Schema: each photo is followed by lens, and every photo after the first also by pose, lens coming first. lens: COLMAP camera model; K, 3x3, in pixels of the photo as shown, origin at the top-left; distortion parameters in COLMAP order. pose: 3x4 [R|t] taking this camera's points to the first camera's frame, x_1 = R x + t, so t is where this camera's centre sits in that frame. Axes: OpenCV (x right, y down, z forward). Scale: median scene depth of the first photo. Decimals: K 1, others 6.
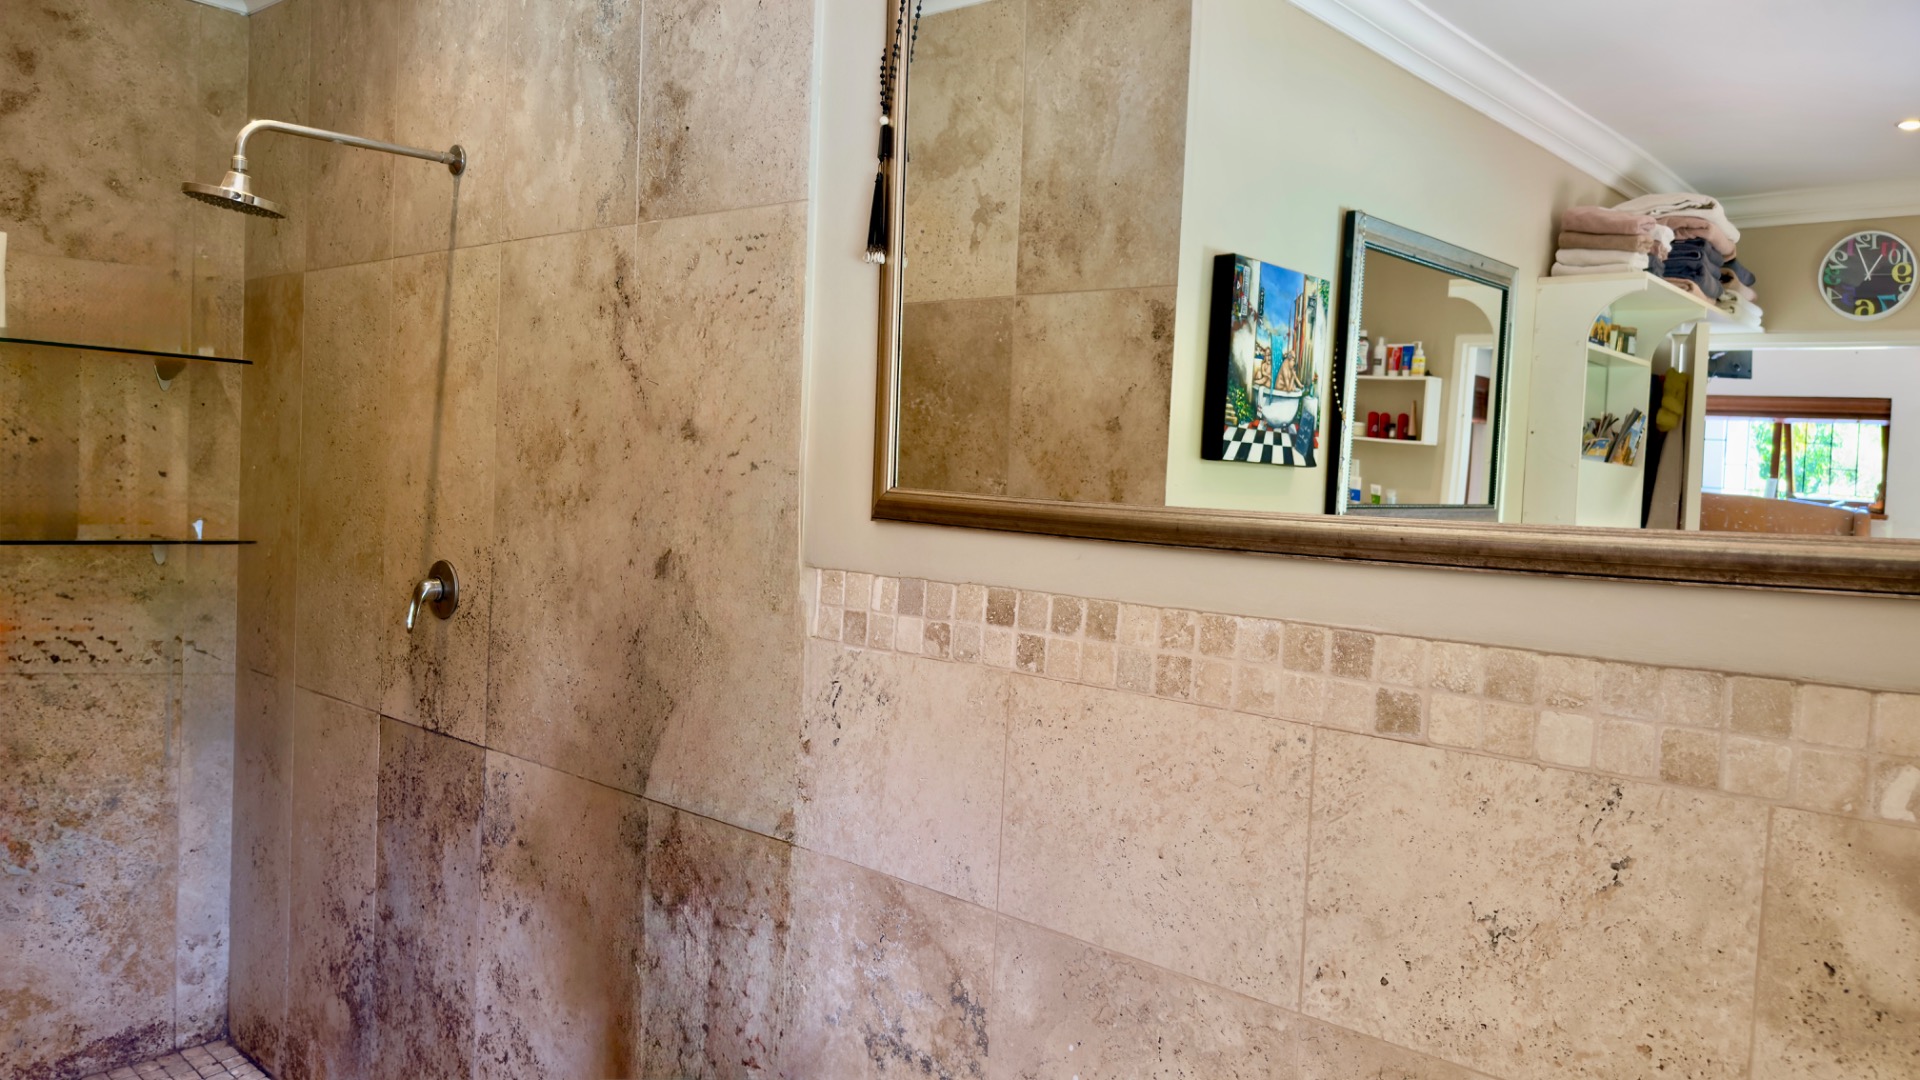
lens RADIAL K [[1363.1, 0, 961.4], [0, 1363.1, 499.6], [0, 0, 1]] dist [0.012346, -0.020893]
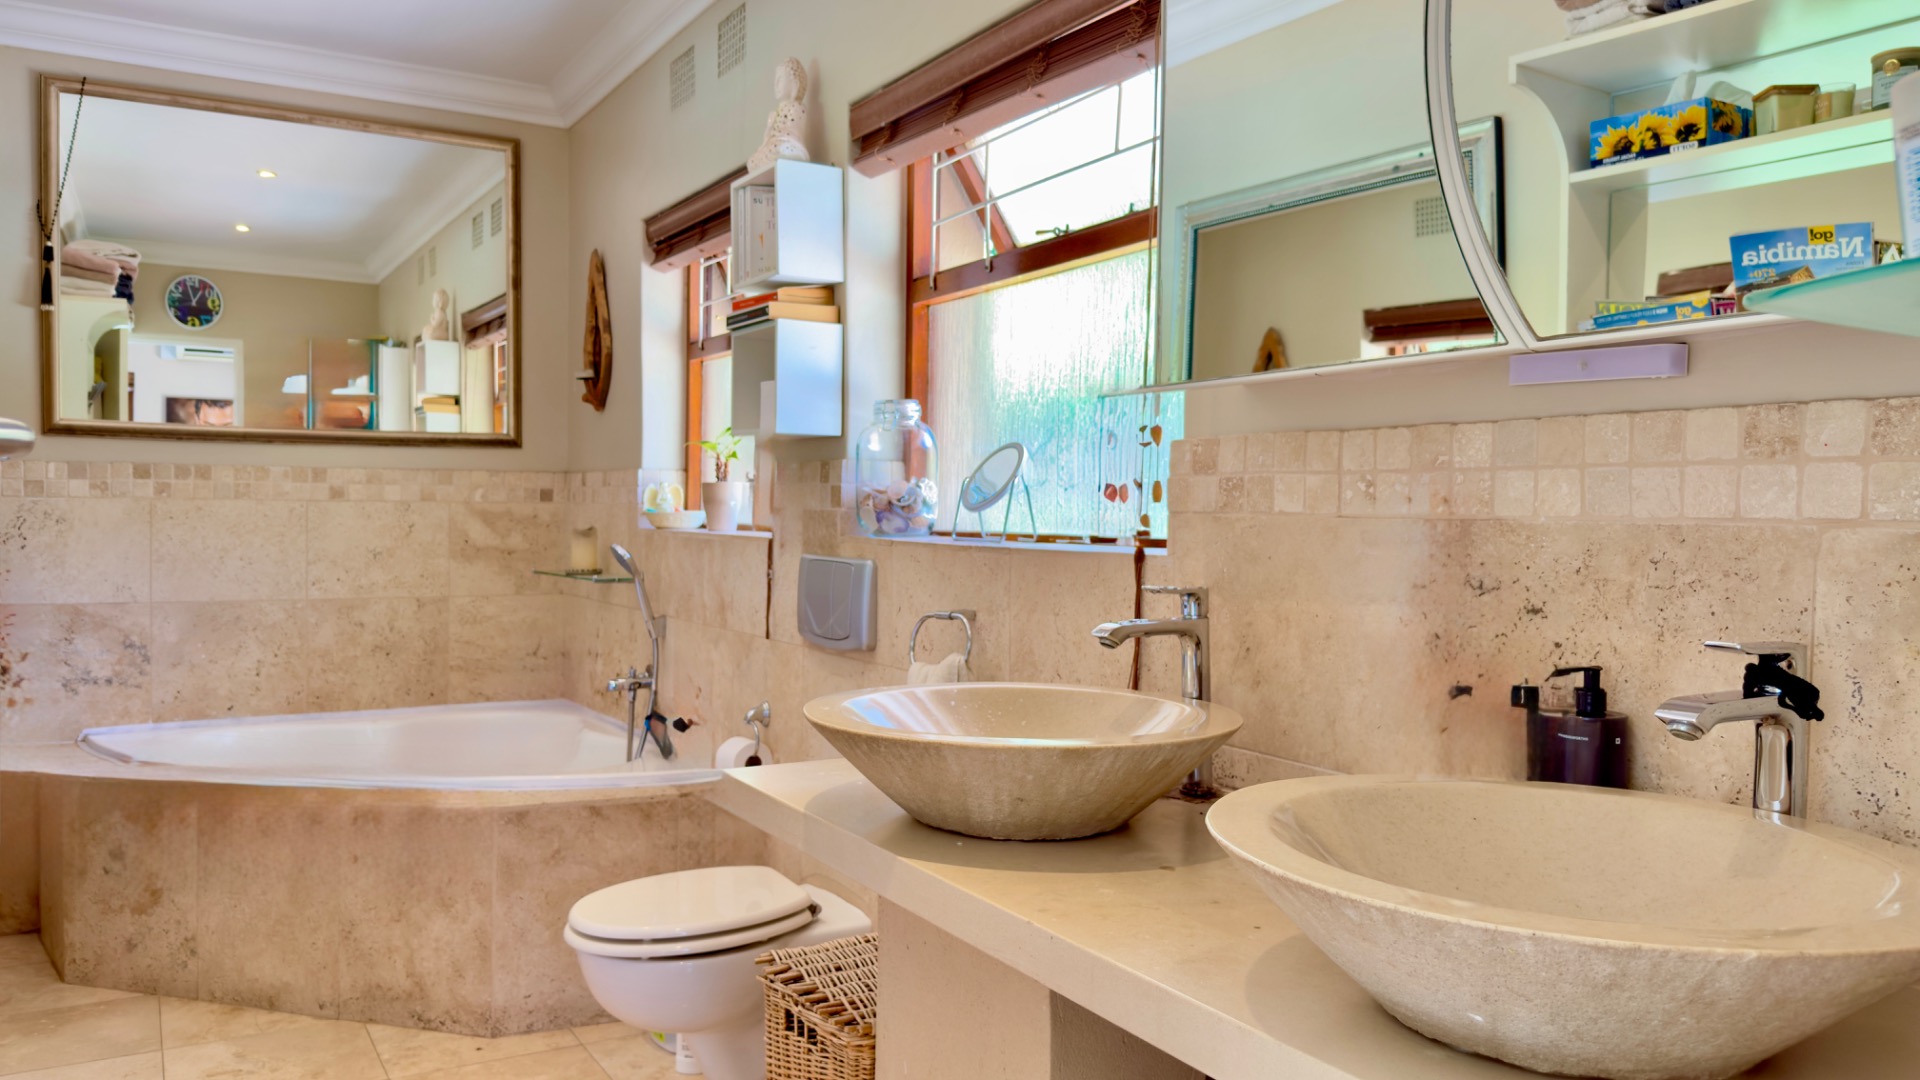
lens RADIAL K [[1363.1, 0, 962.6], [0, 1363.1, 540.1], [0, 0, 1]] dist [0.012346, -0.020893]
pose [[0.293183, -0.074757, 0.953129, -1.914414], [0.018946, 0.997197, 0.072385, 0.058542], [-0.955869, -0.003164, 0.293777, -1.084581]]
